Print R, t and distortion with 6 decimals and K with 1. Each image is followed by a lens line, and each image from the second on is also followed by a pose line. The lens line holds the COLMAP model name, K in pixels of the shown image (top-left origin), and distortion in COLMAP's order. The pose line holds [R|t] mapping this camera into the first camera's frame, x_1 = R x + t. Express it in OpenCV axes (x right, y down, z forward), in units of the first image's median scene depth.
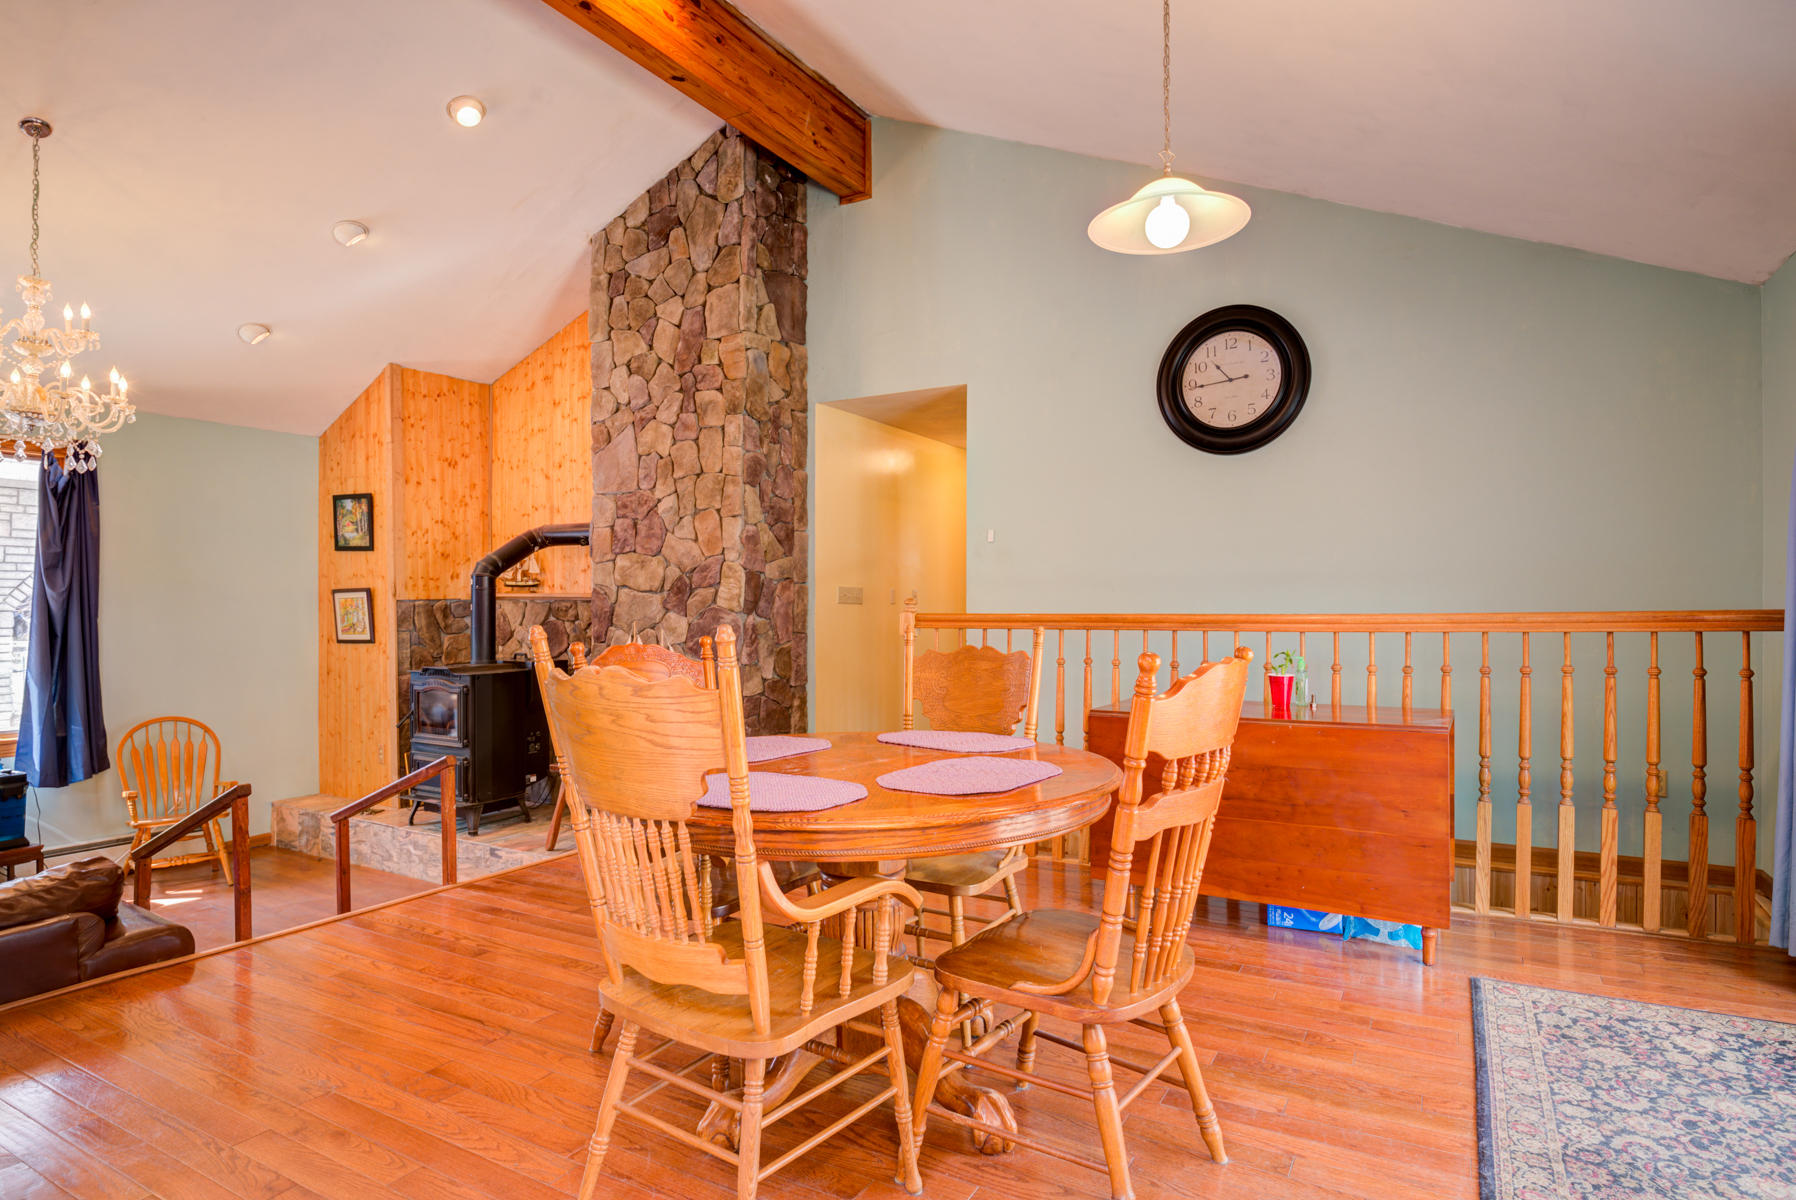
lens RADIAL K [[974.3, 0, 906.3], [0, 974.3, 606.2], [0, 0, 1]] dist [-0.013699, -0.001372]
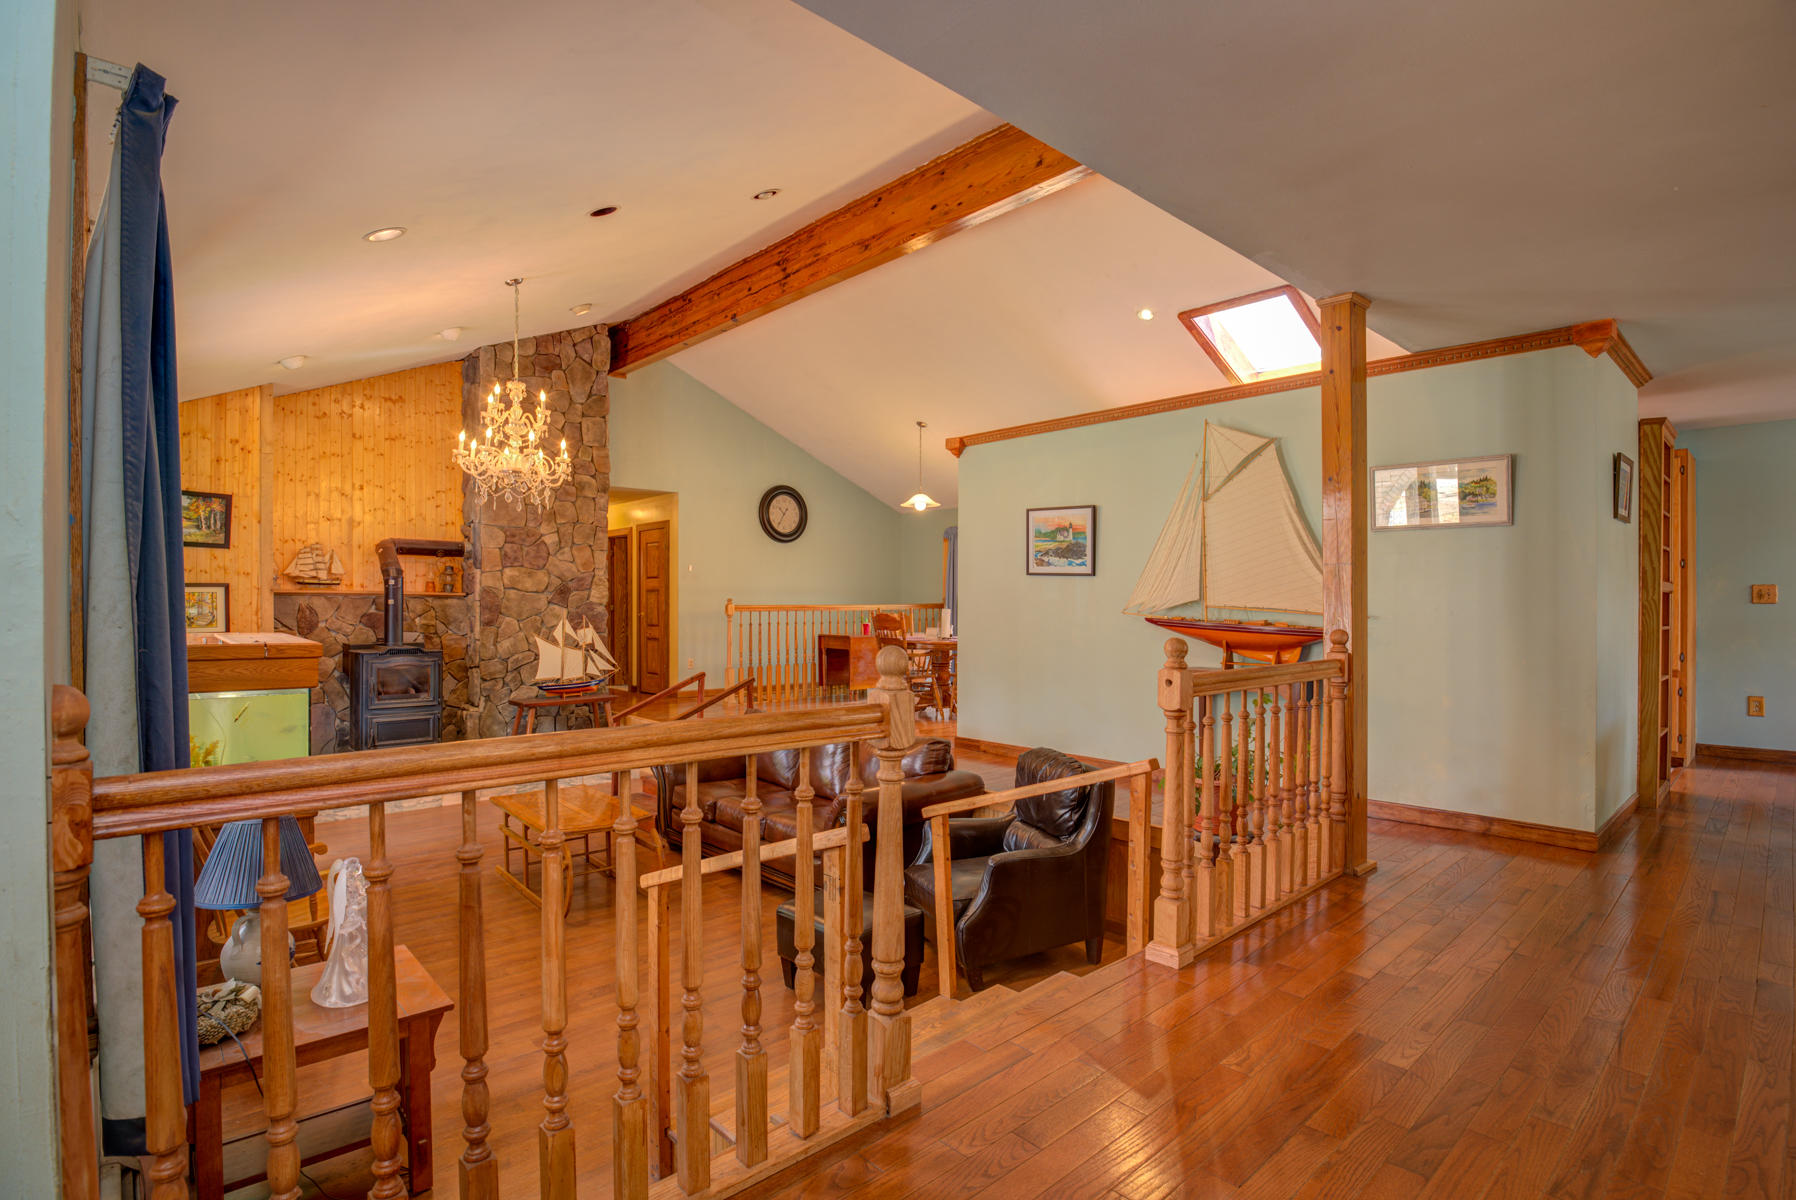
lens RADIAL K [[871.7, 0, 905.1], [0, 871.7, 604.6], [0, 0, 1]] dist [-0.020882, -0.007855]
pose [[0.295925, -0.000214, 0.955211, -1.434786], [-0.001495, 0.999999, 0.000687, 0.003230], [-0.955210, -0.001631, 0.295924, 0.011355]]
